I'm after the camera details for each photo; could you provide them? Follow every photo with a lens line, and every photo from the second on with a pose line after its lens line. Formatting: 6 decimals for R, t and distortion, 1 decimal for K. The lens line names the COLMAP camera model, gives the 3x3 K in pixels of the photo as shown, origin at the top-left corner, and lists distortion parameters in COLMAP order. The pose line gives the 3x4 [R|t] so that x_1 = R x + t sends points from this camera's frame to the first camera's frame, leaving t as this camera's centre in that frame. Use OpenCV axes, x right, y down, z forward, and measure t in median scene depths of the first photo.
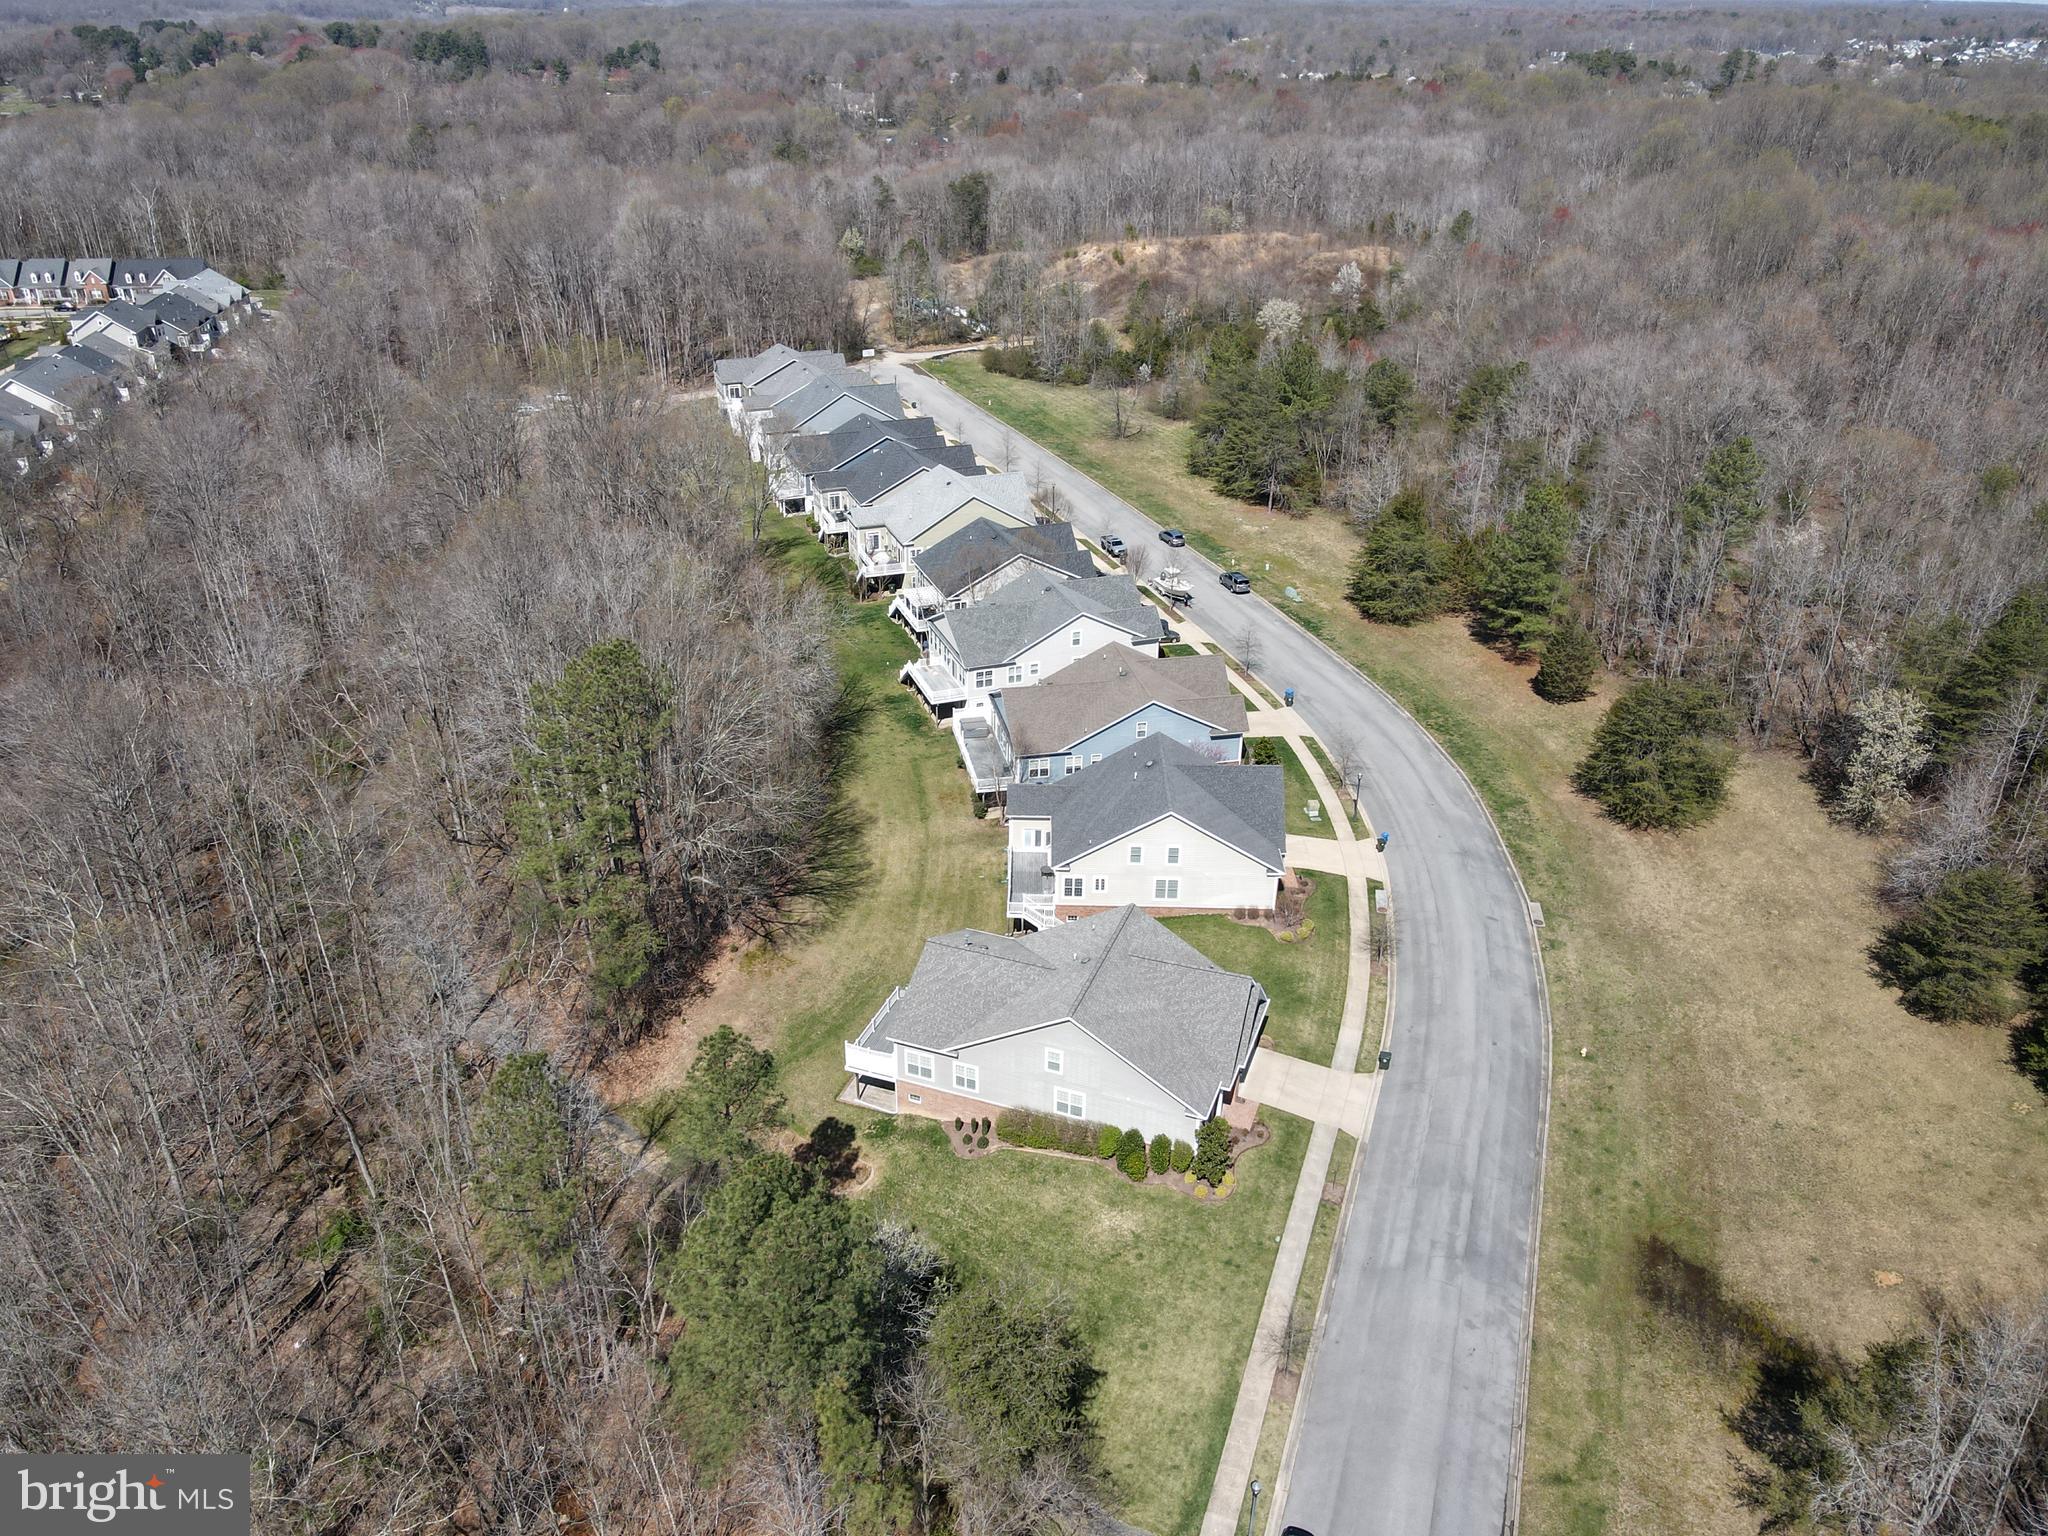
lens RADIAL K [[1498.2, 0, 1022.8], [0, 1498.2, 771.1], [0, 0, 1]] dist [-0.001183, 0.030764]
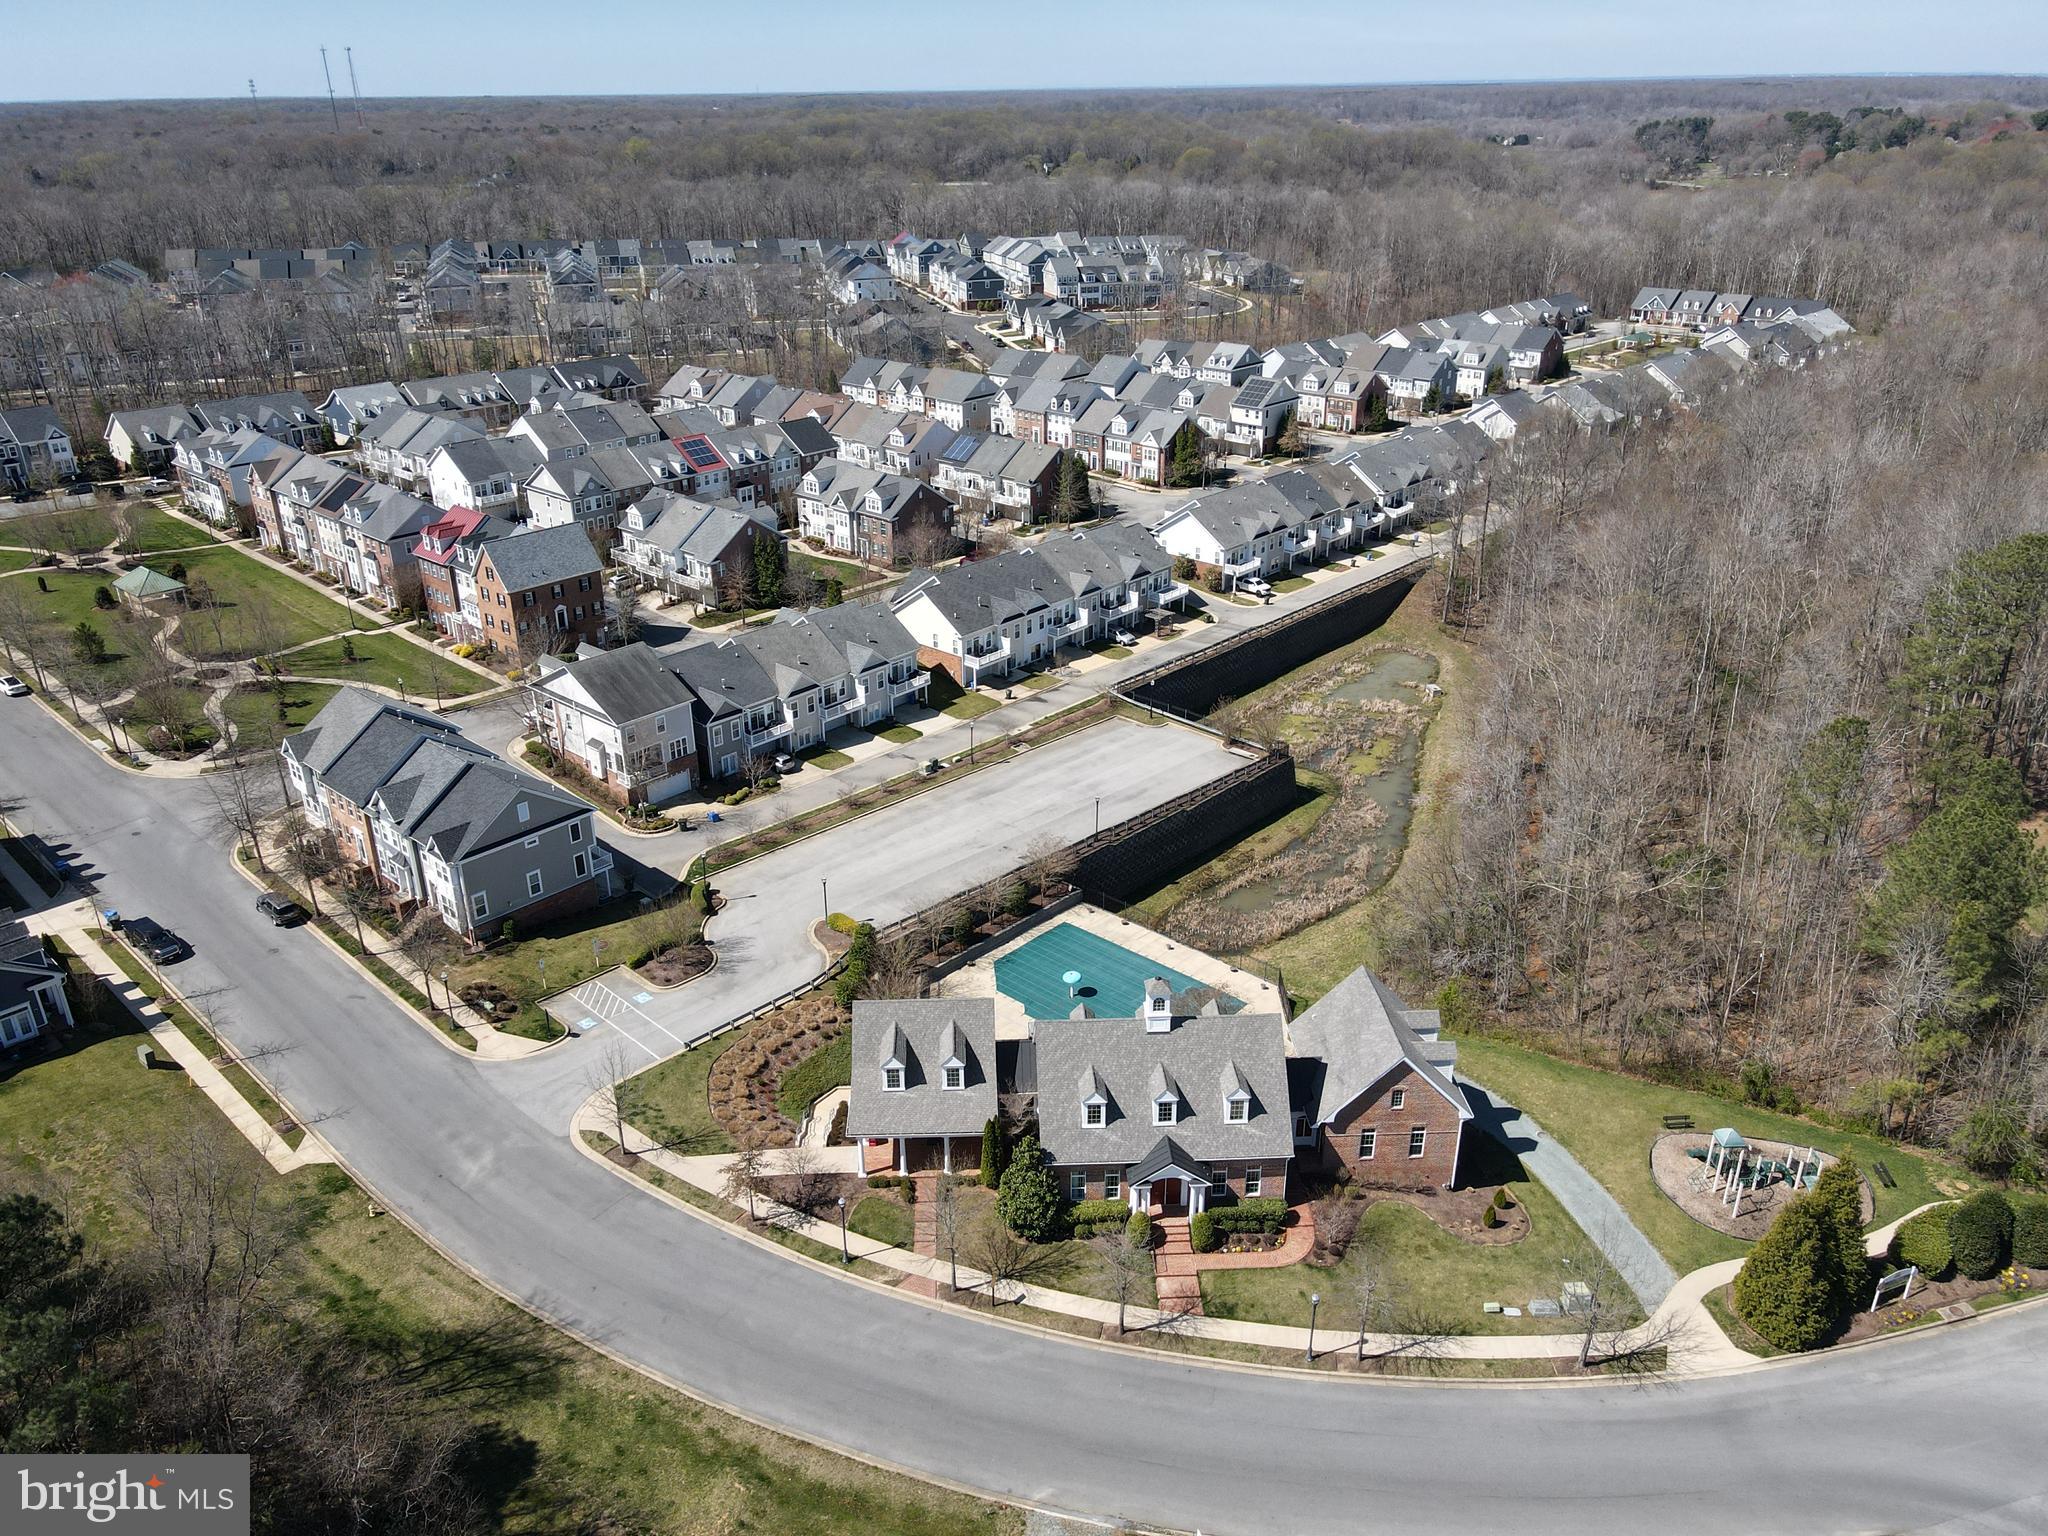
lens RADIAL K [[1498.2, 0, 1014.2], [0, 1498.2, 761.3], [0, 0, 1]] dist [-0.001183, 0.030764]
pose [[0.580927, 0.320379, -0.748252, 0.091190], [-0.359654, 0.925705, 0.117131, 0.096831], [0.730187, 0.201067, 0.652992, -0.177473]]
